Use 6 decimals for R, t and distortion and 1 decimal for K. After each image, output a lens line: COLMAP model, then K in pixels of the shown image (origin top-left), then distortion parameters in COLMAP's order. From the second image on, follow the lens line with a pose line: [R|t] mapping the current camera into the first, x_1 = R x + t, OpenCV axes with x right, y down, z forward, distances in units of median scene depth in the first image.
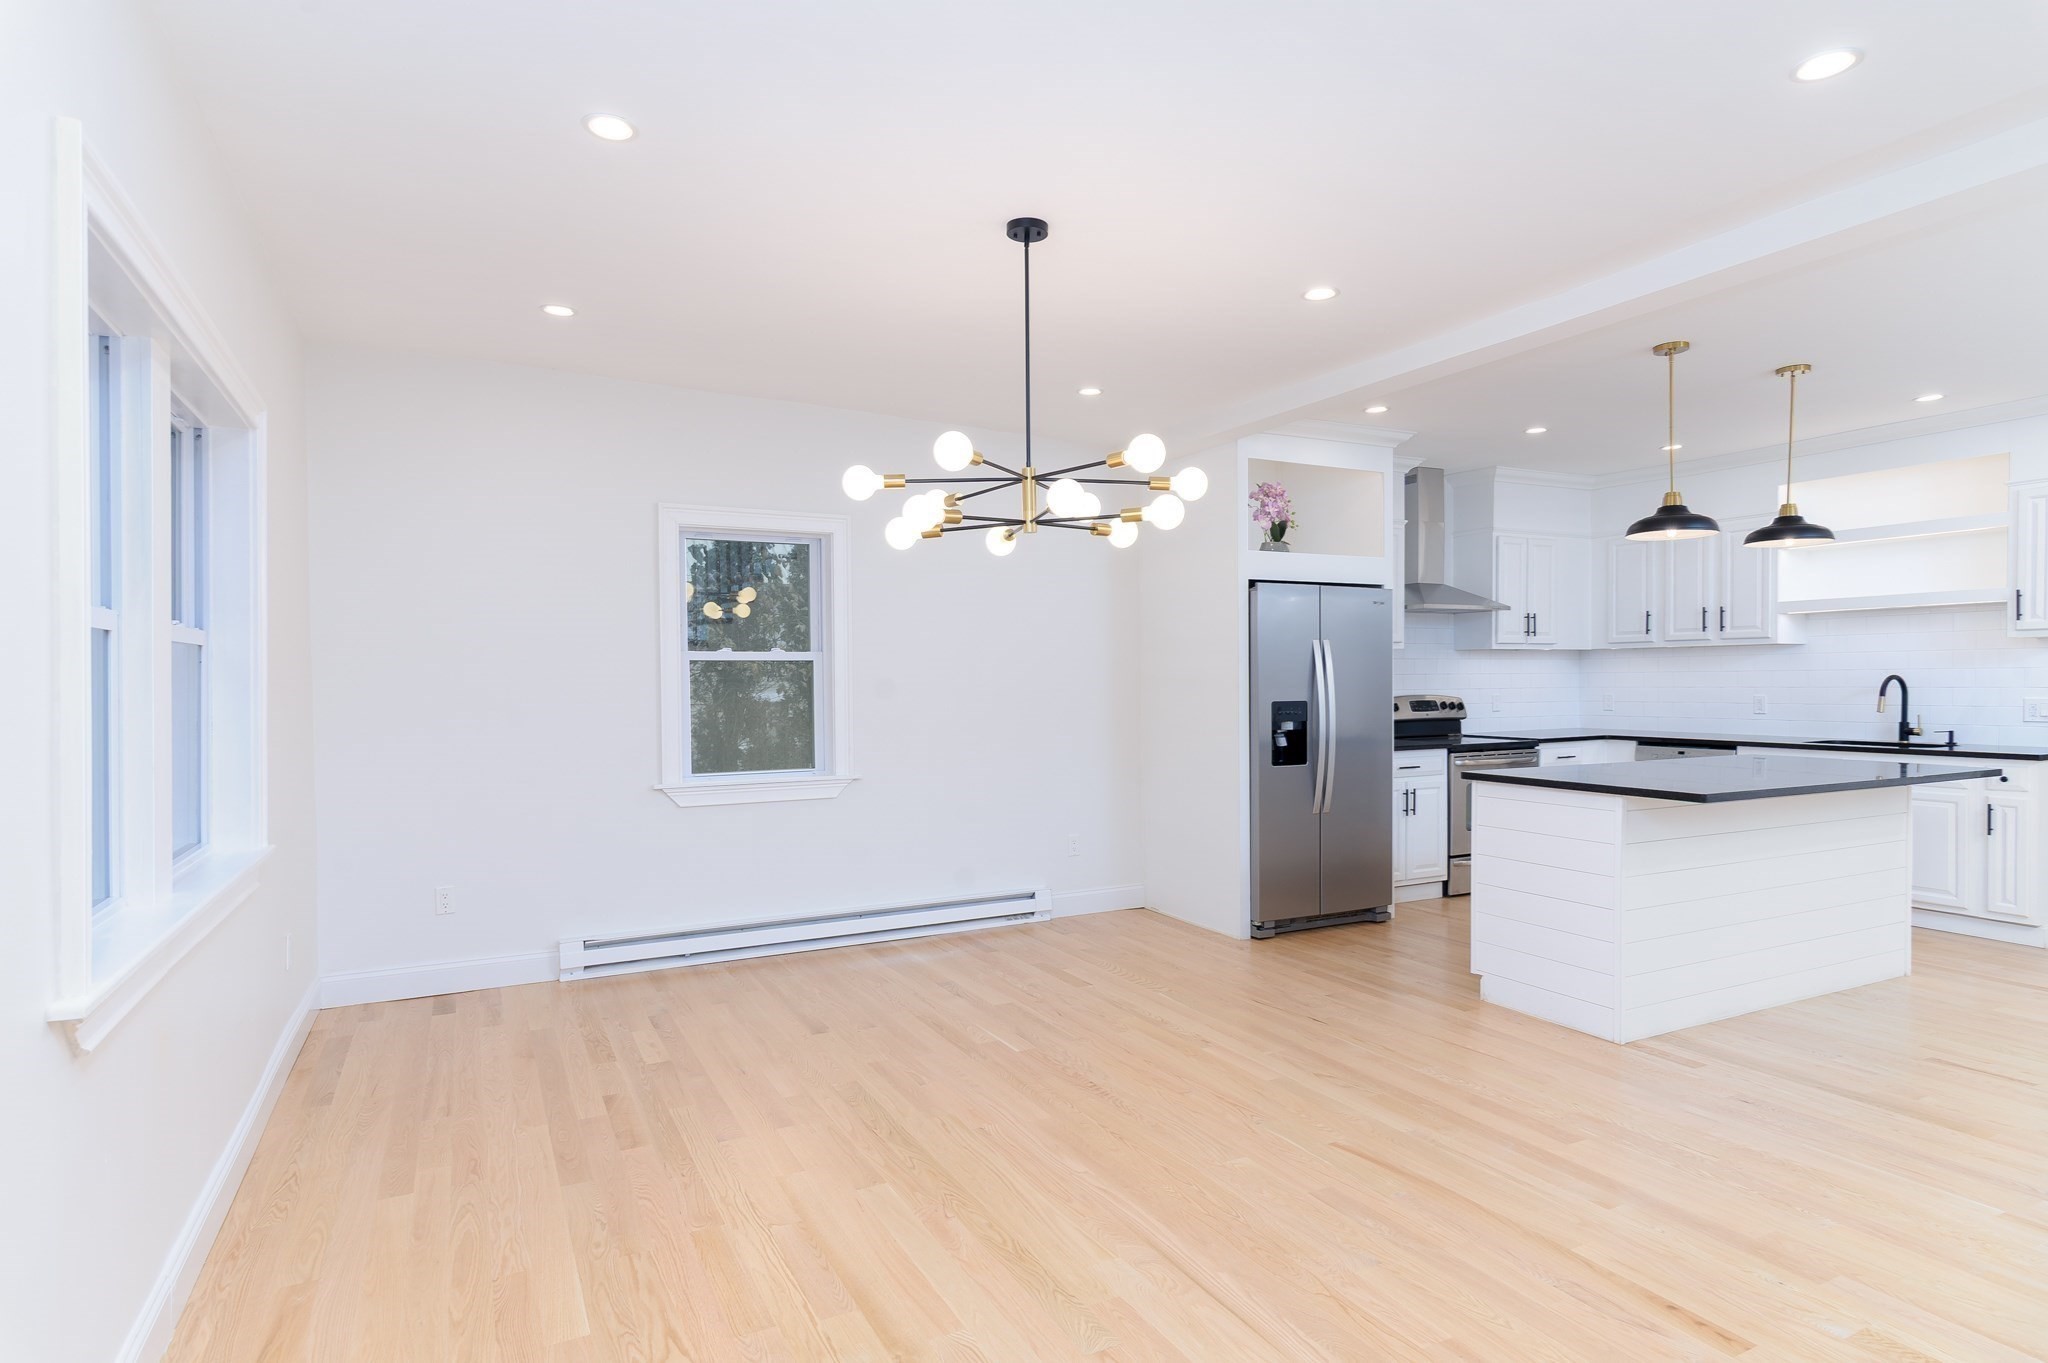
lens RADIAL K [[1086.8, 0, 997.1], [0, 1086.8, 687.2], [0, 0, 1]] dist [0.003391, 0.000553]
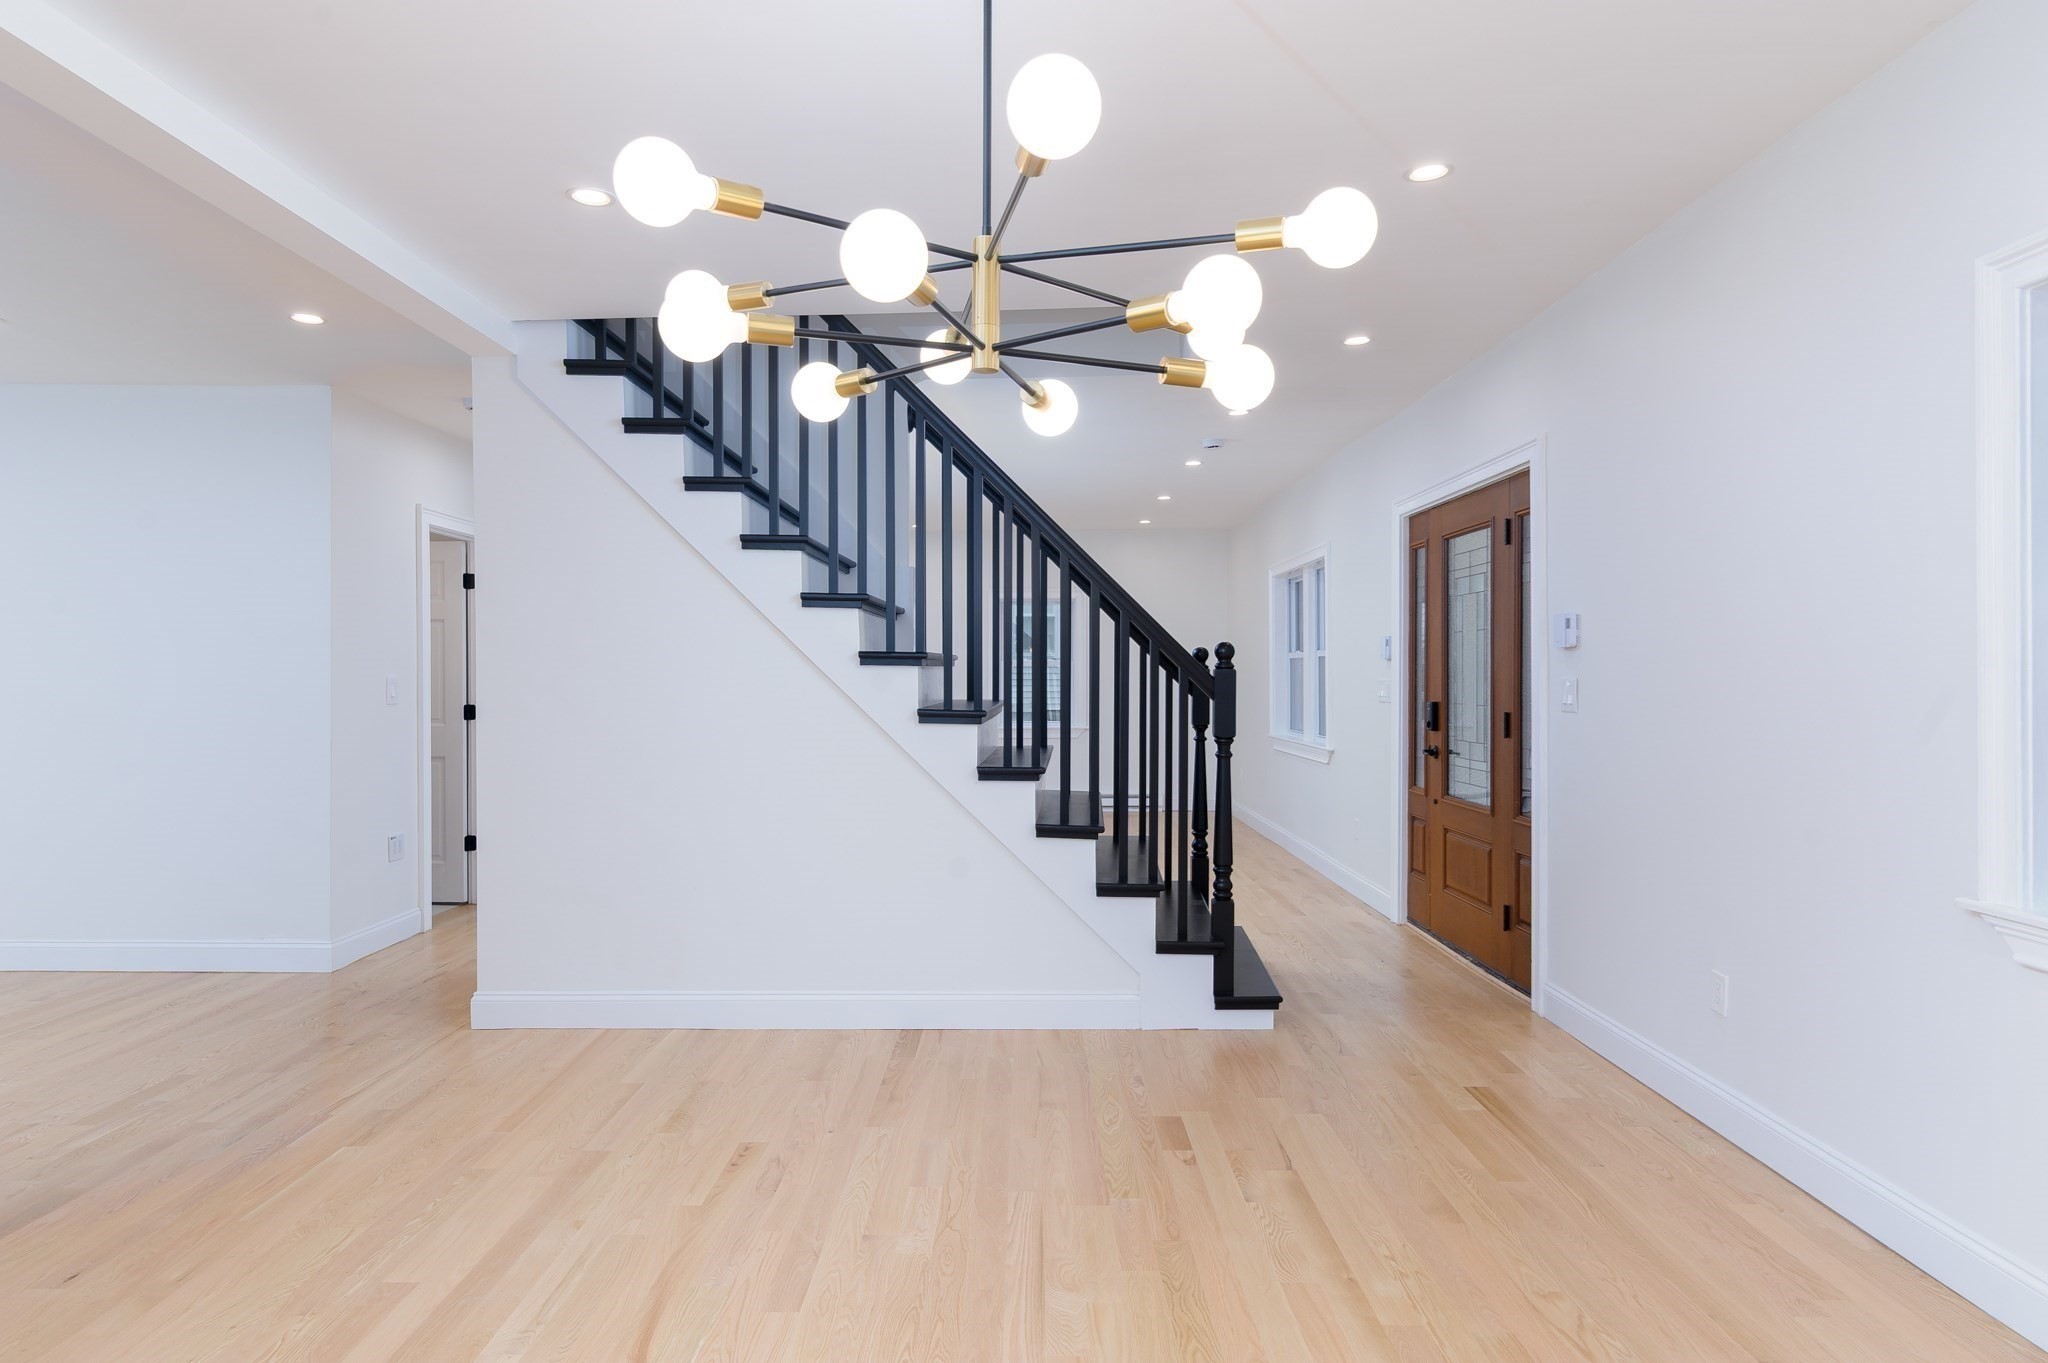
lens RADIAL K [[1223.3, 0, 1006.5], [0, 1223.3, 685.3], [0, 0, 1]] dist [0.004182, 0.000514]
pose [[-0.894322, 0.002515, 0.447416, -0.122930], [0.009675, 0.999859, 0.013720, -0.006394], [-0.447319, 0.016599, -0.894221, 0.819852]]
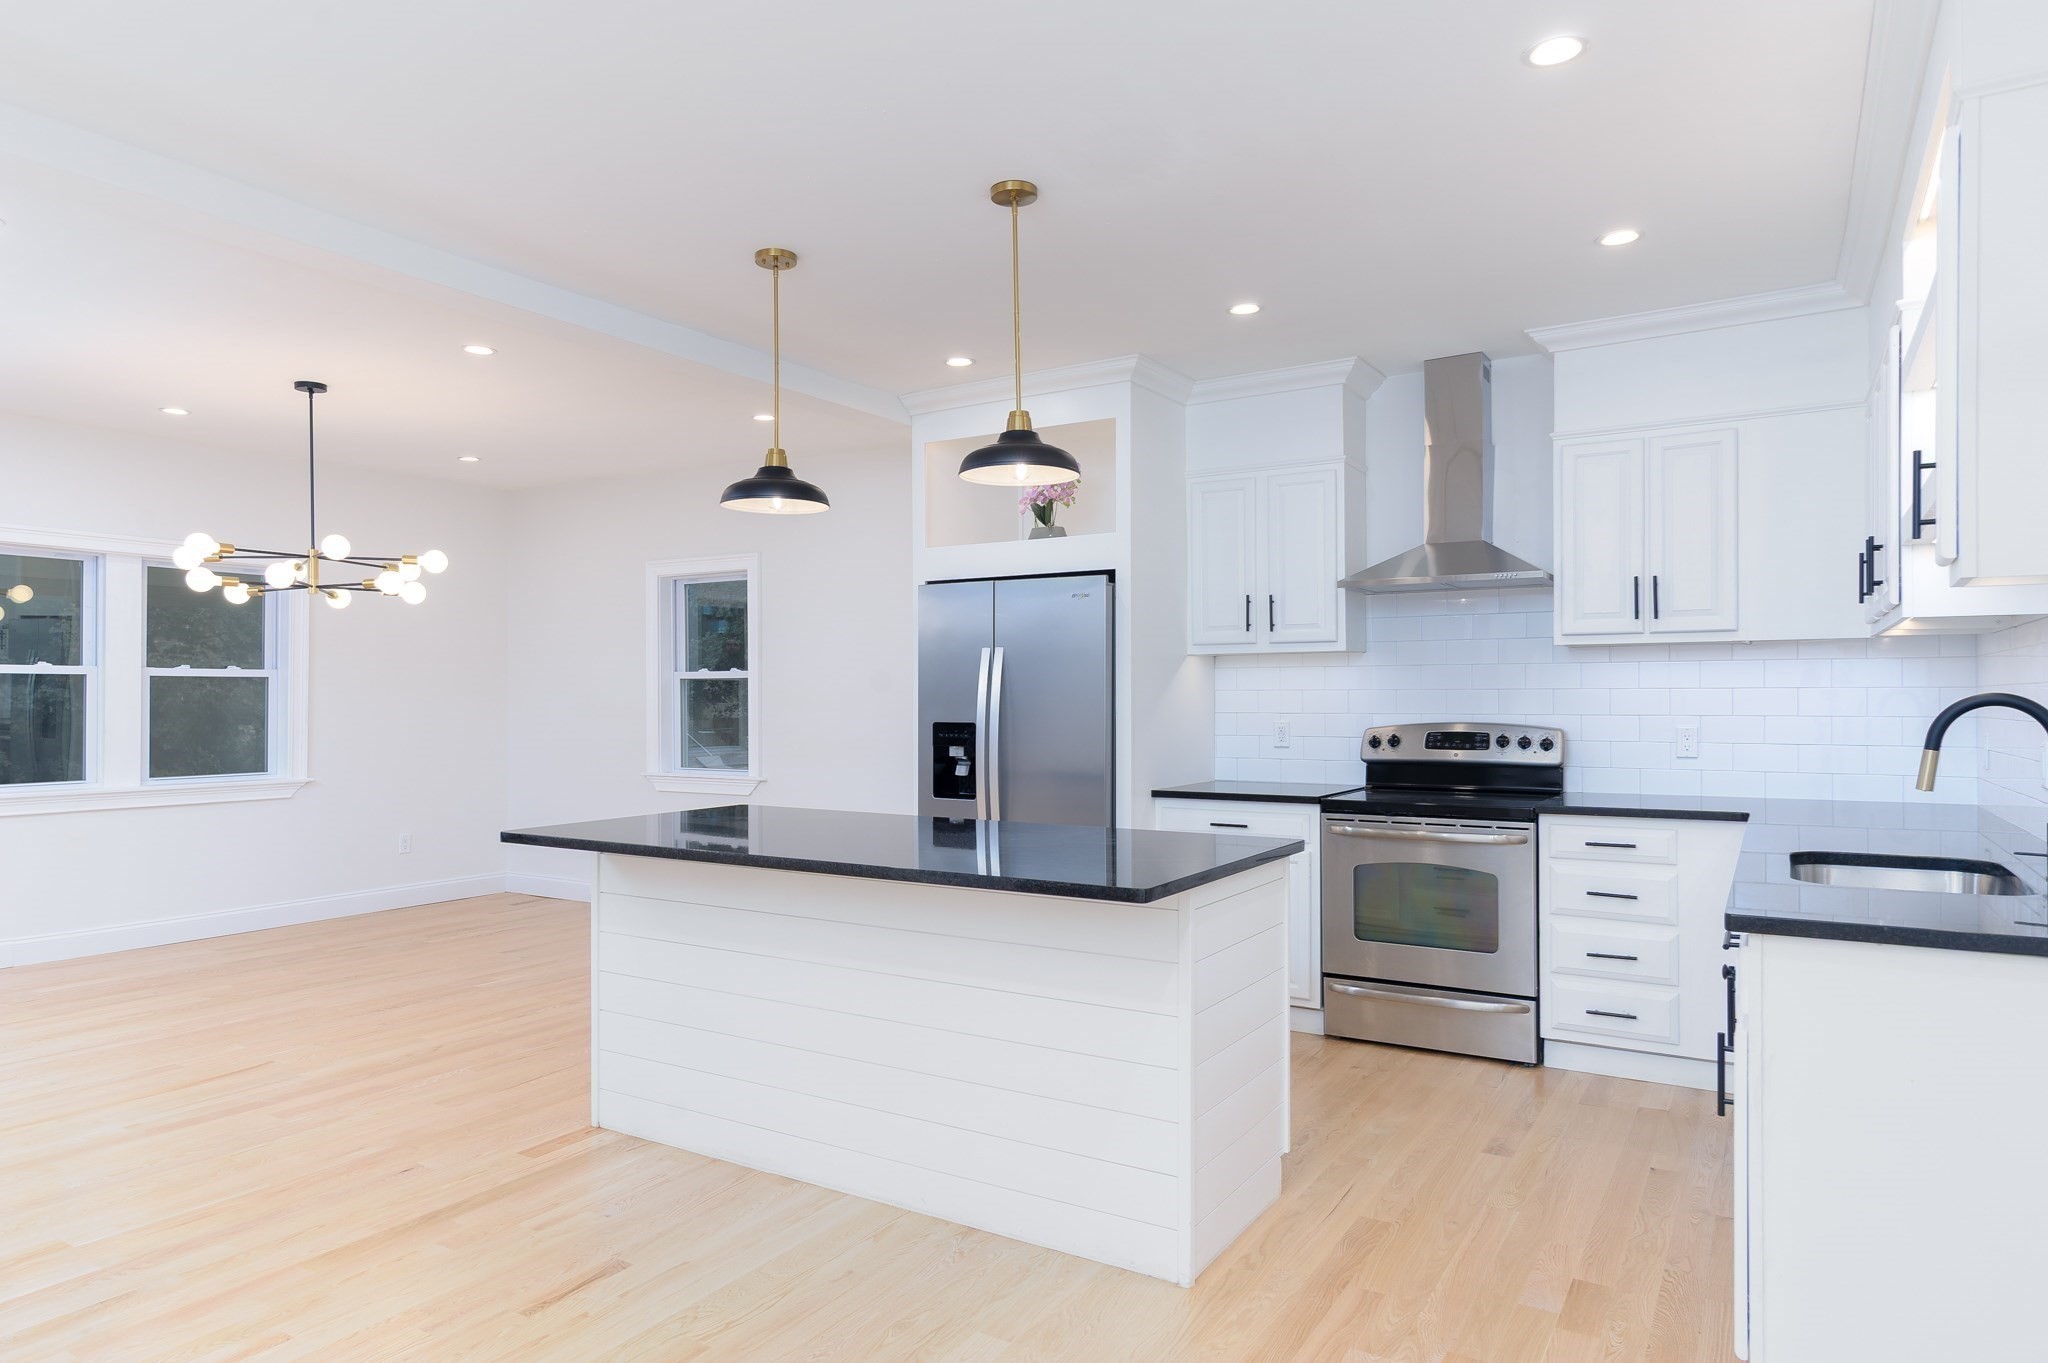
lens RADIAL K [[1223.3, 0, 1006.5], [0, 1223.3, 685.3], [0, 0, 1]] dist [0.004182, 0.000514]
pose [[0.525888, -0.001789, -0.850552, 1.029280], [-0.007676, 0.999947, -0.006849, -0.009071], [0.850519, 0.010131, 0.525846, 0.505121]]
